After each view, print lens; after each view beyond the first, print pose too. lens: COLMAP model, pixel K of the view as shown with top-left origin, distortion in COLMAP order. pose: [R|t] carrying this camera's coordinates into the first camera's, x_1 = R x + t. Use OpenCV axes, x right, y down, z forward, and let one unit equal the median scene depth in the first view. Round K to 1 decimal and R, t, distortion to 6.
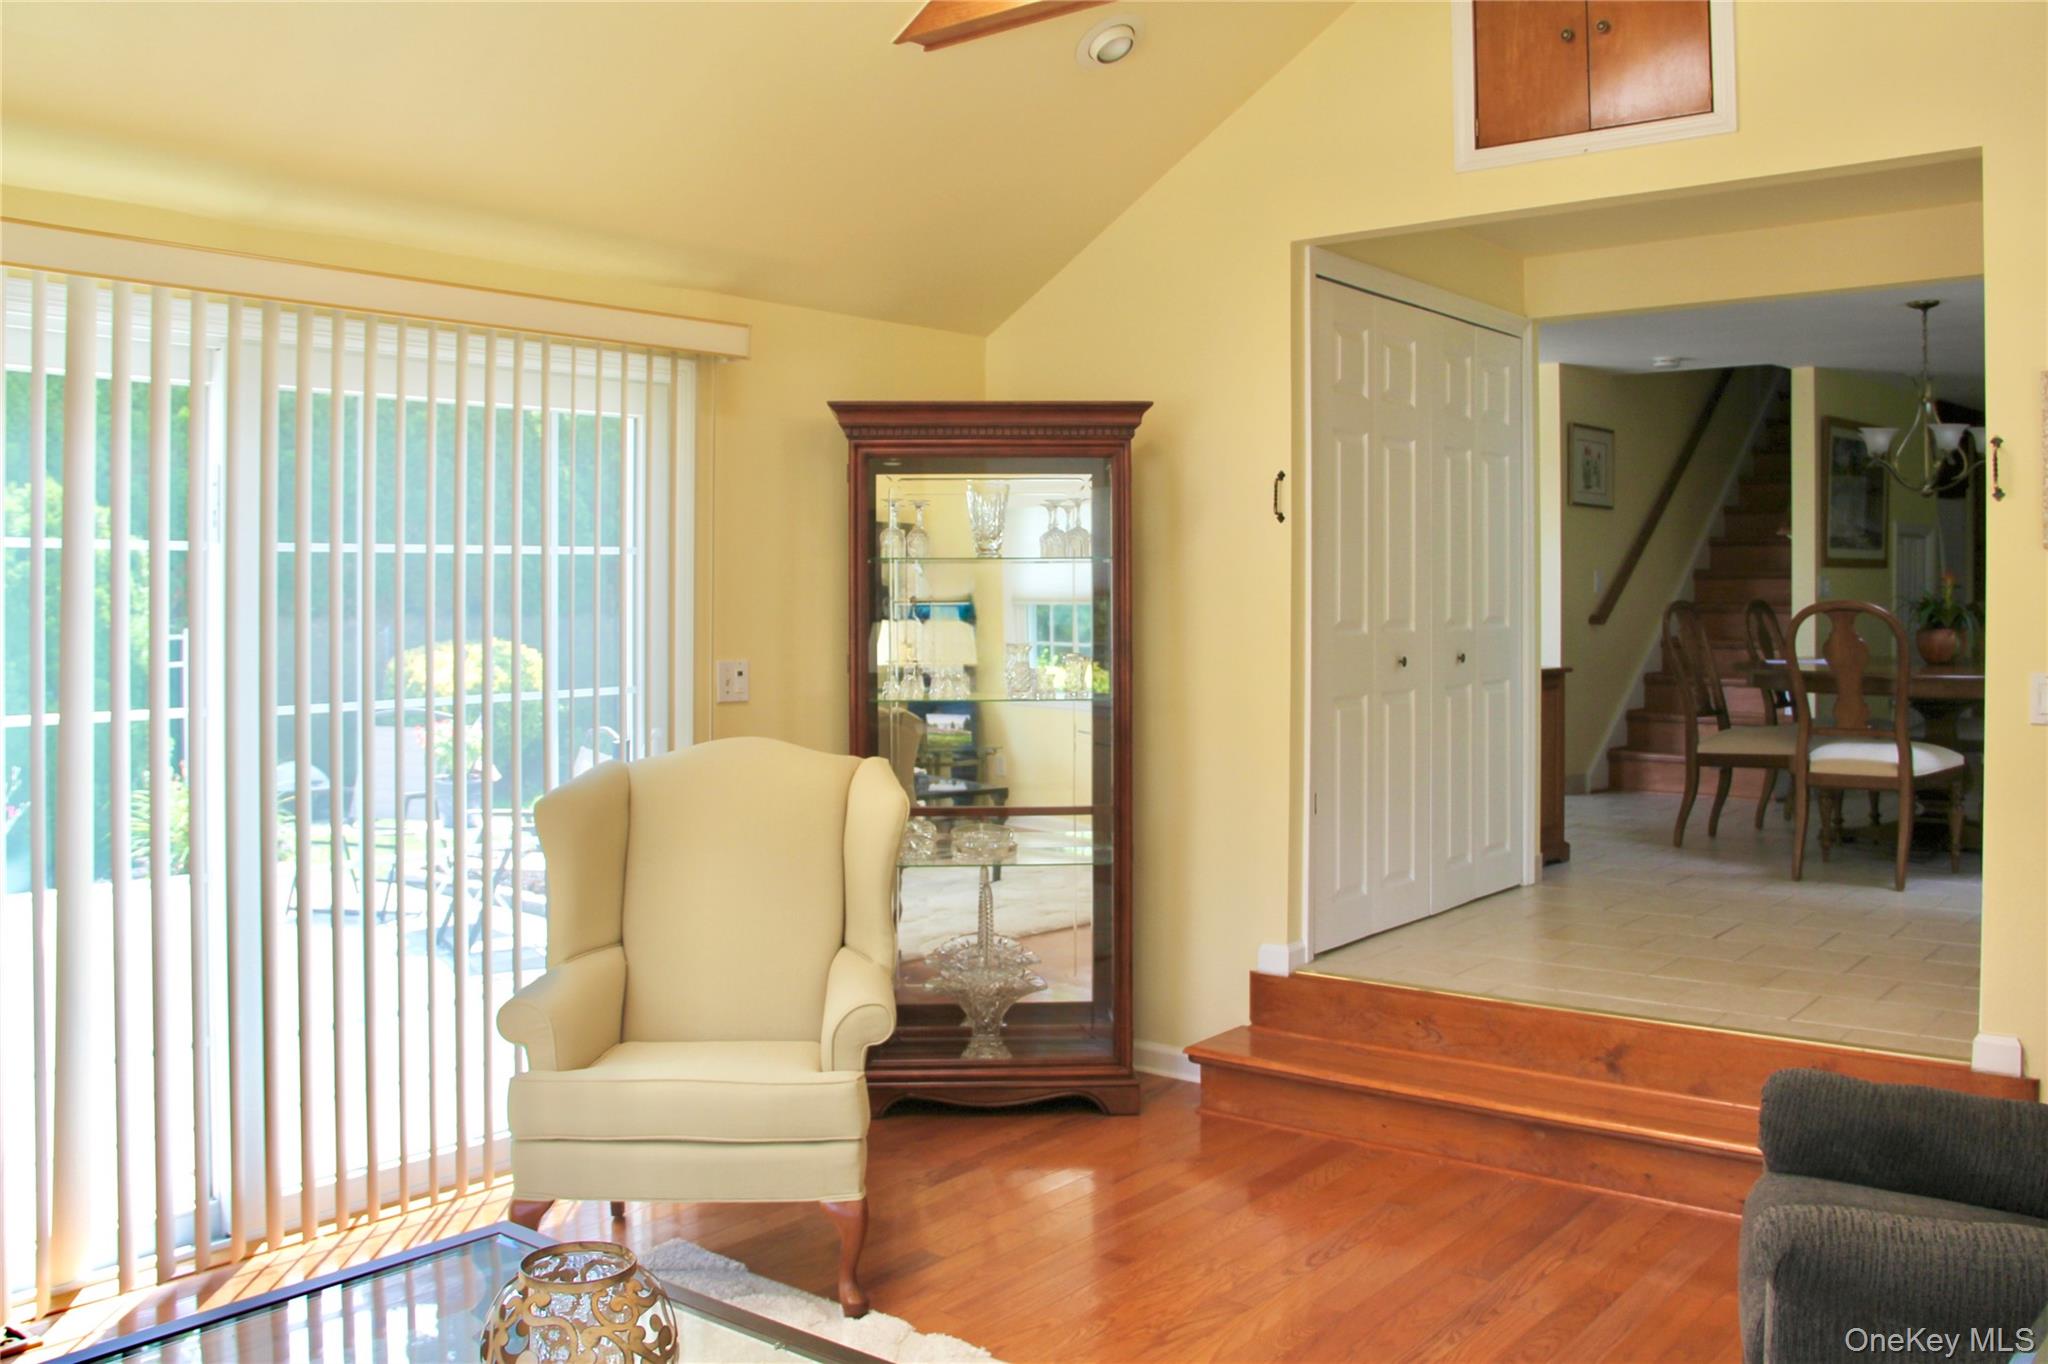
lens RADIAL K [[1741.3, 0, 1034.9], [0, 1741.3, 584.8], [0, 0, 1]] dist [-0.120983, 0.050433]
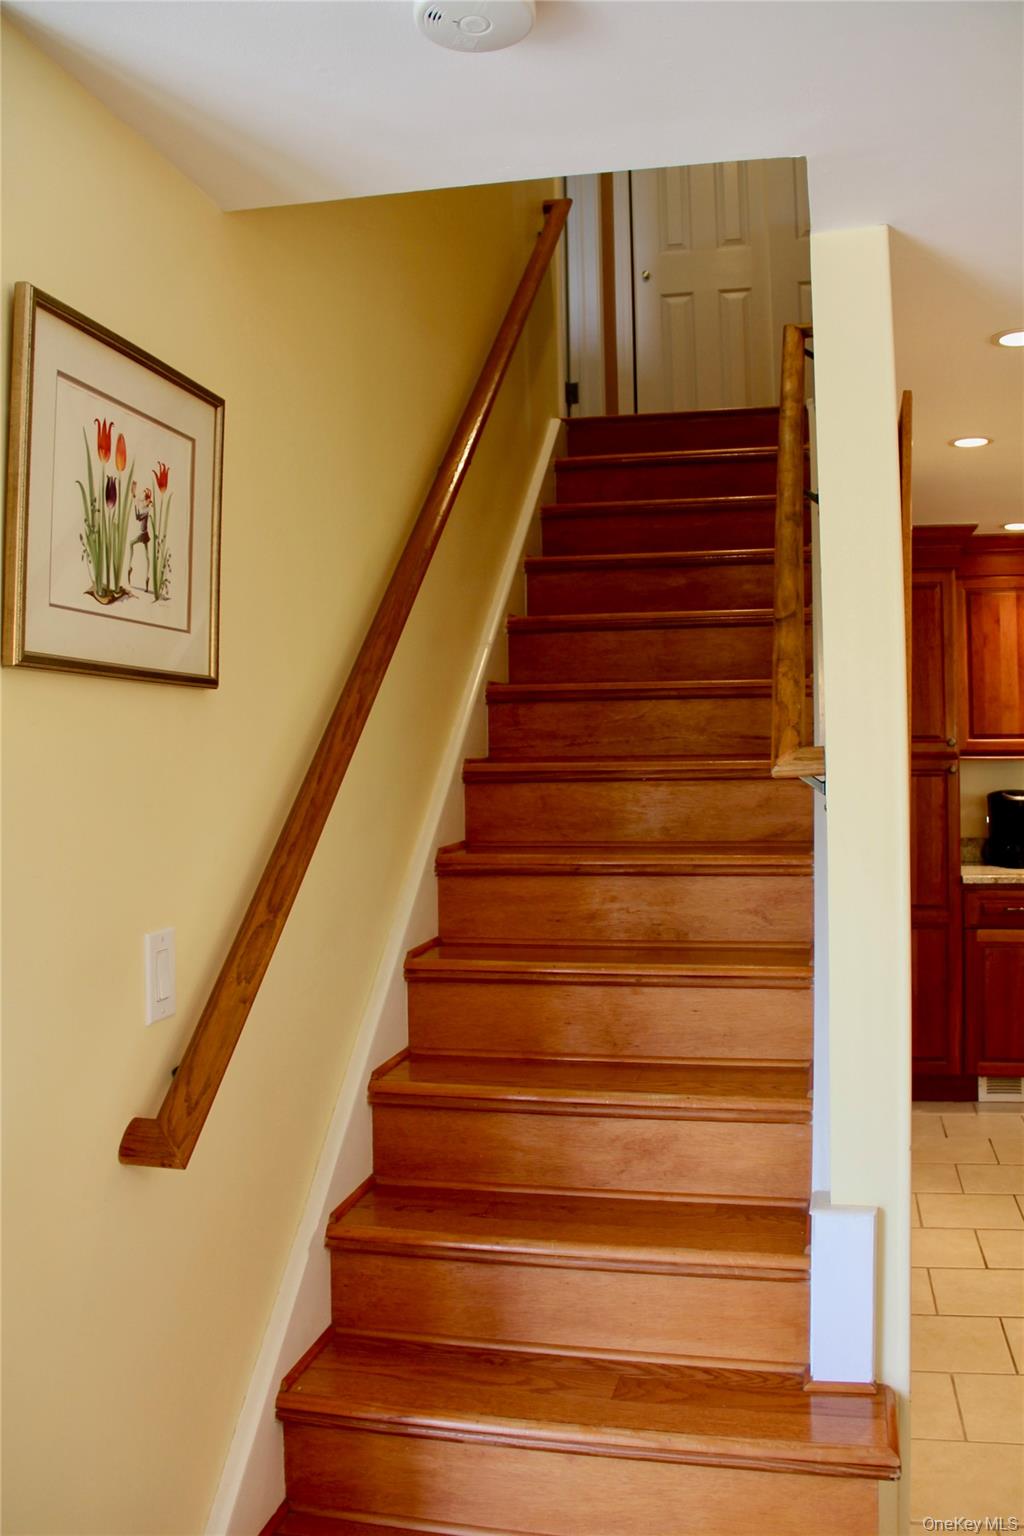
lens RADIAL K [[1306.0, 0, 498.2], [0, 1306.0, 688.8], [0, 0, 1]] dist [-0.120983, 0.050433]
pose [[0.867152, 0.011917, 0.497902, 0.374421], [0.009076, 0.999170, -0.039722, -0.048658], [-0.497962, 0.038964, 0.866323, 1.098284]]
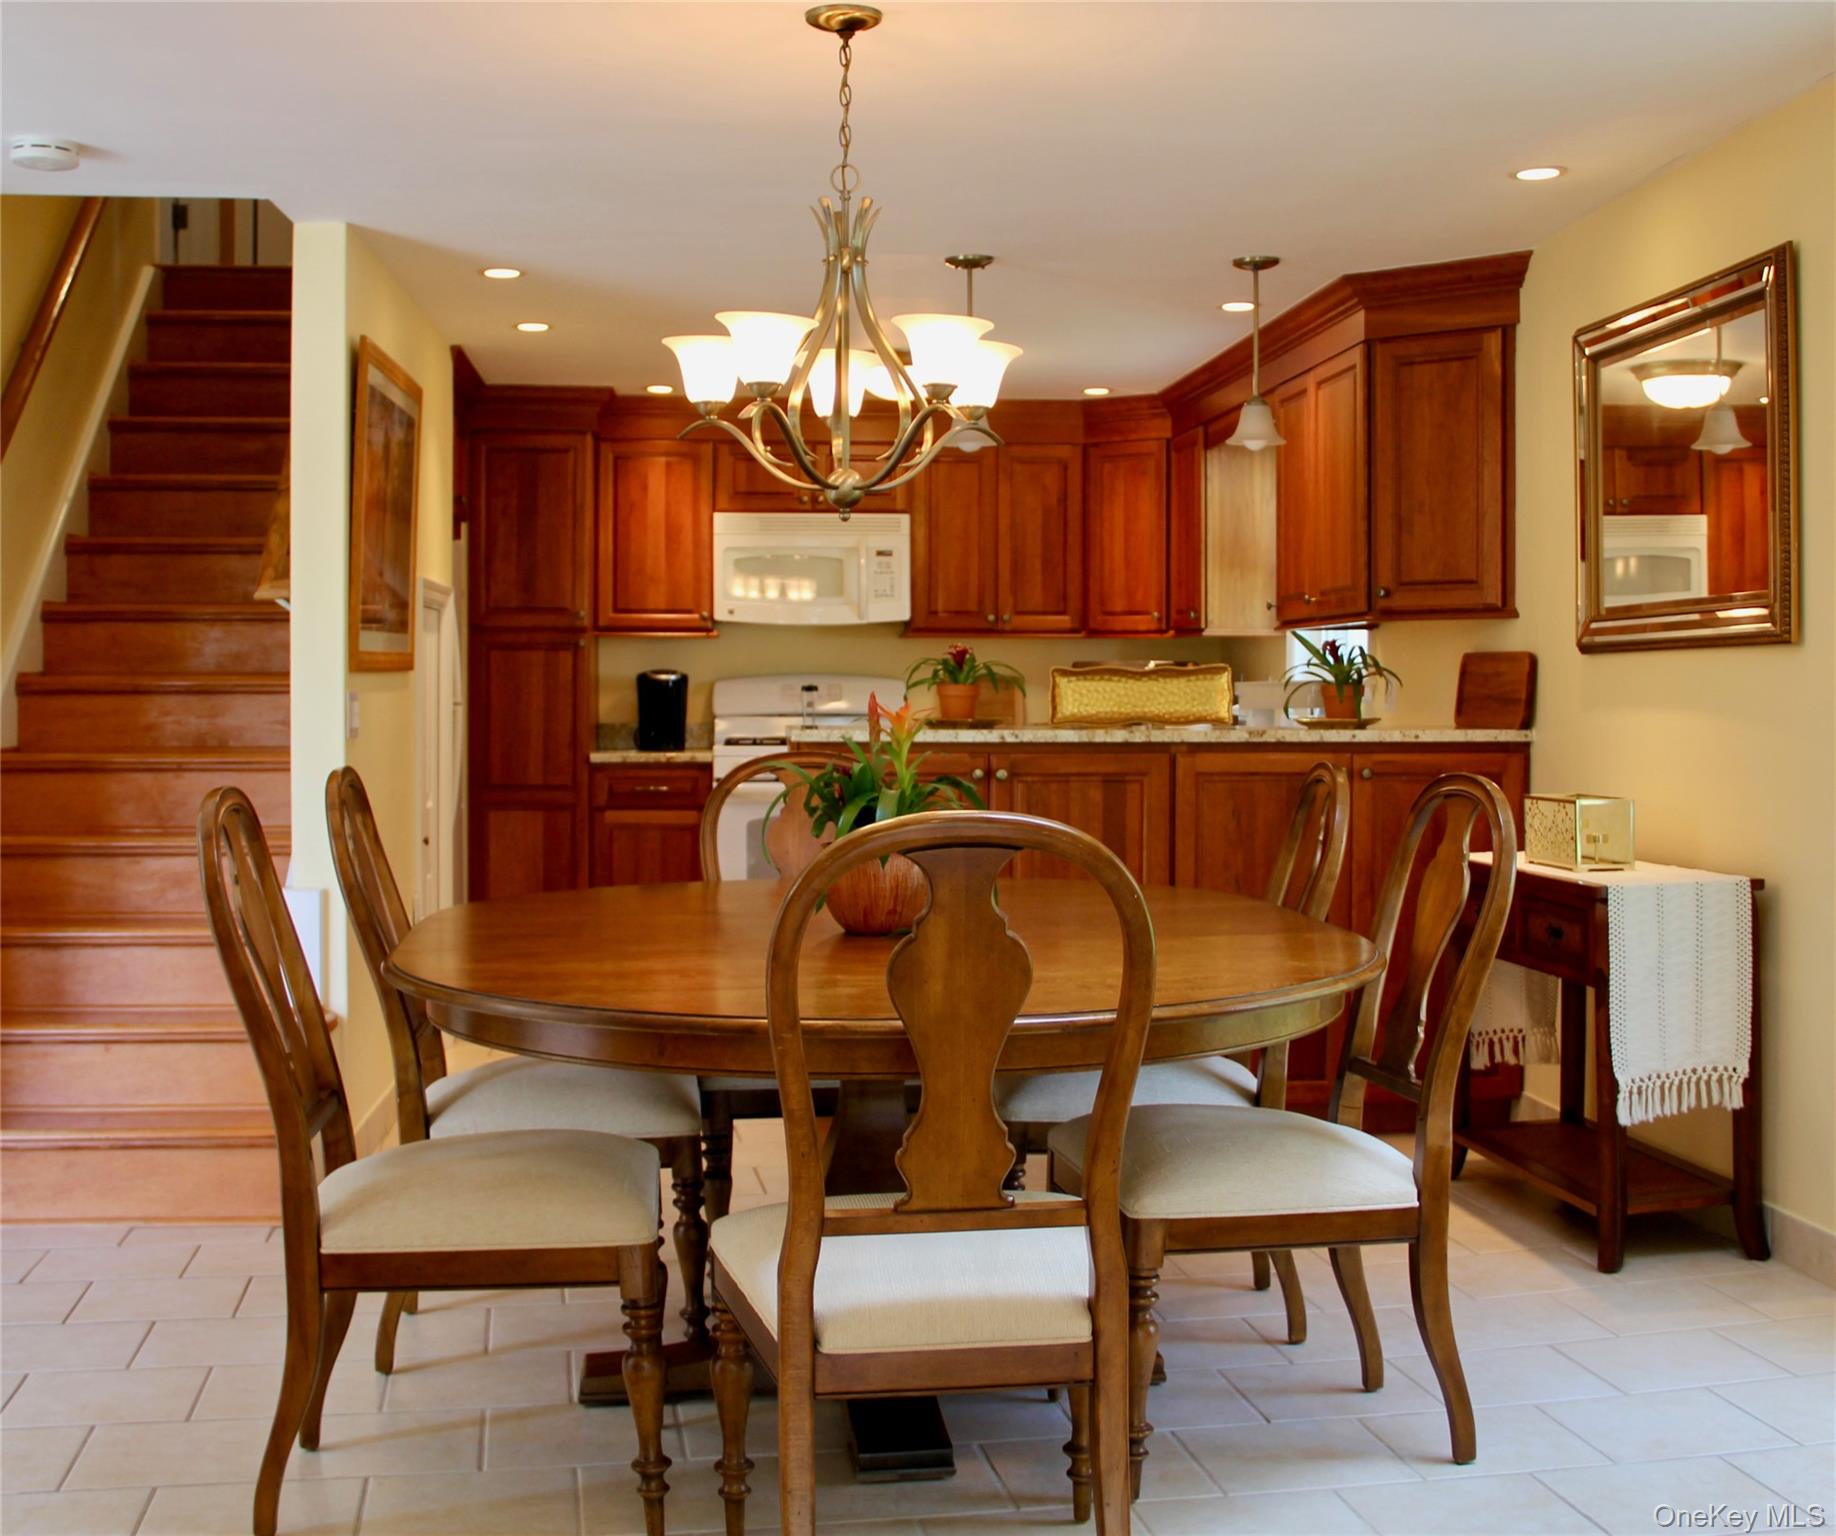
lens RADIAL K [[2342.8, 0, 892.9], [0, 2342.8, 653.2], [0, 0, 1]] dist [-0.098327, 0.000000]
pose [[0.668366, 0.005317, 0.743813, 0.131629], [0.001153, 0.999966, -0.008184, -0.013457], [-0.743832, 0.006327, 0.668337, 0.629958]]
